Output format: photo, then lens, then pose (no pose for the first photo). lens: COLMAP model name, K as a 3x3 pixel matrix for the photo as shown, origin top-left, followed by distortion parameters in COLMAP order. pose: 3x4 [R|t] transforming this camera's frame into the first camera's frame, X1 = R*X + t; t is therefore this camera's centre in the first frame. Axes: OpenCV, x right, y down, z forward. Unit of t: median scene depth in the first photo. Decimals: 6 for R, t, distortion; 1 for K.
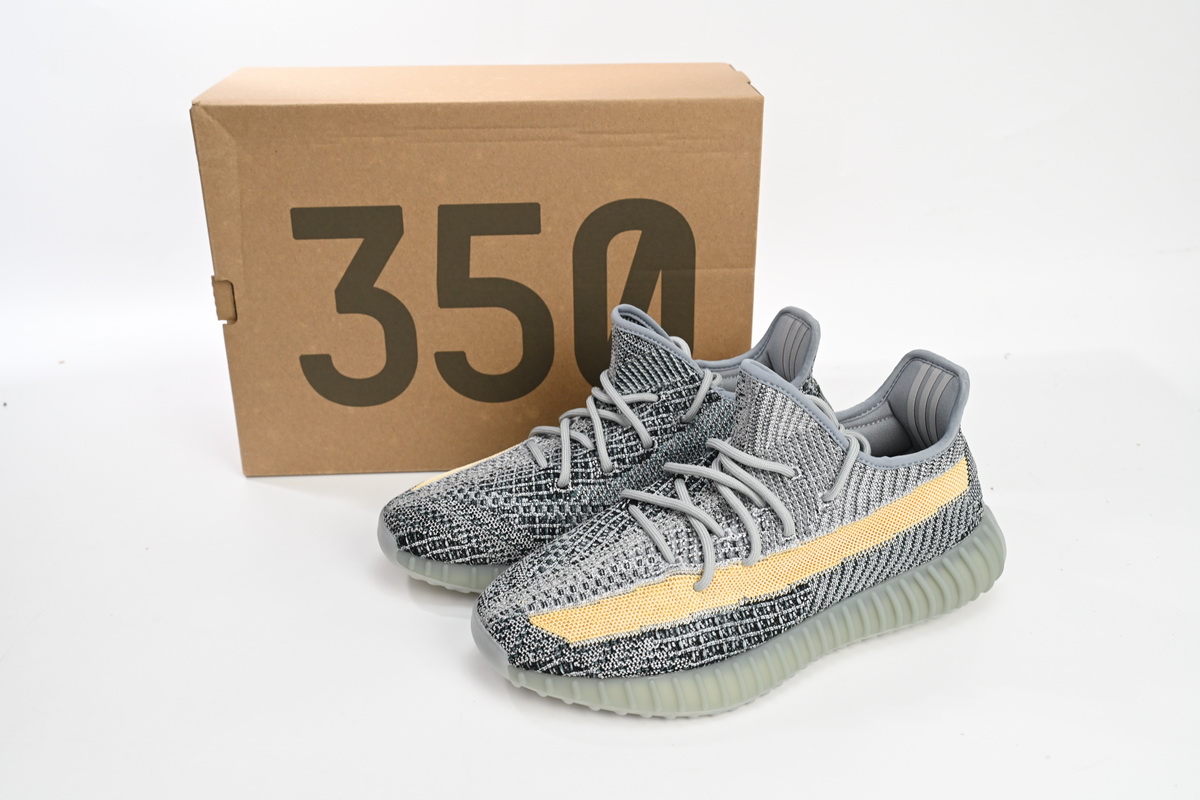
lens RADIAL K [[1155.2, 0, 600.1], [0, 1155.2, 401.5], [0, 0, 1]] dist [0.004665, 0.000000]
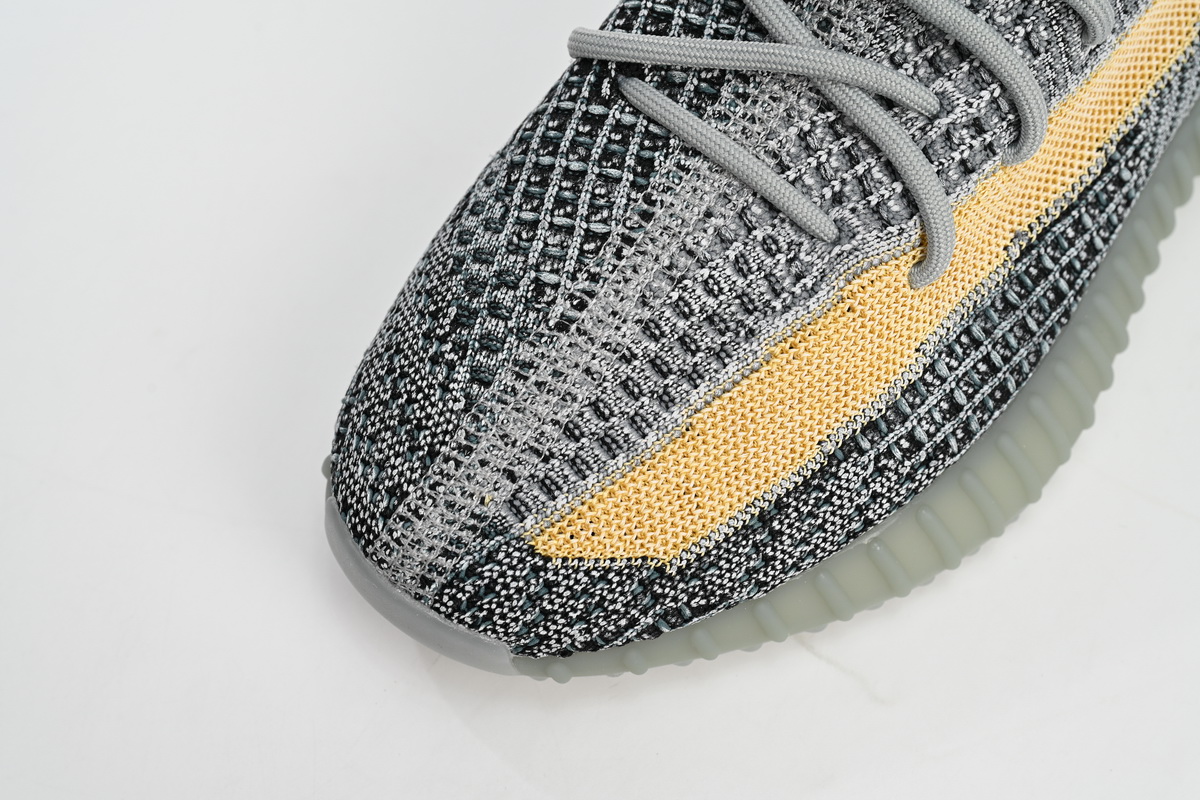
lens RADIAL K [[1927.8, 0, 600.7], [0, 1927.8, 399.5], [0, 0, 1]] dist [0.017170, 0.000000]
pose [[0.899893, -0.403782, 0.164781, -0.114676], [0.231303, 0.762222, 0.604580, -0.189554], [-0.369718, -0.505943, 0.779314, 0.514856]]
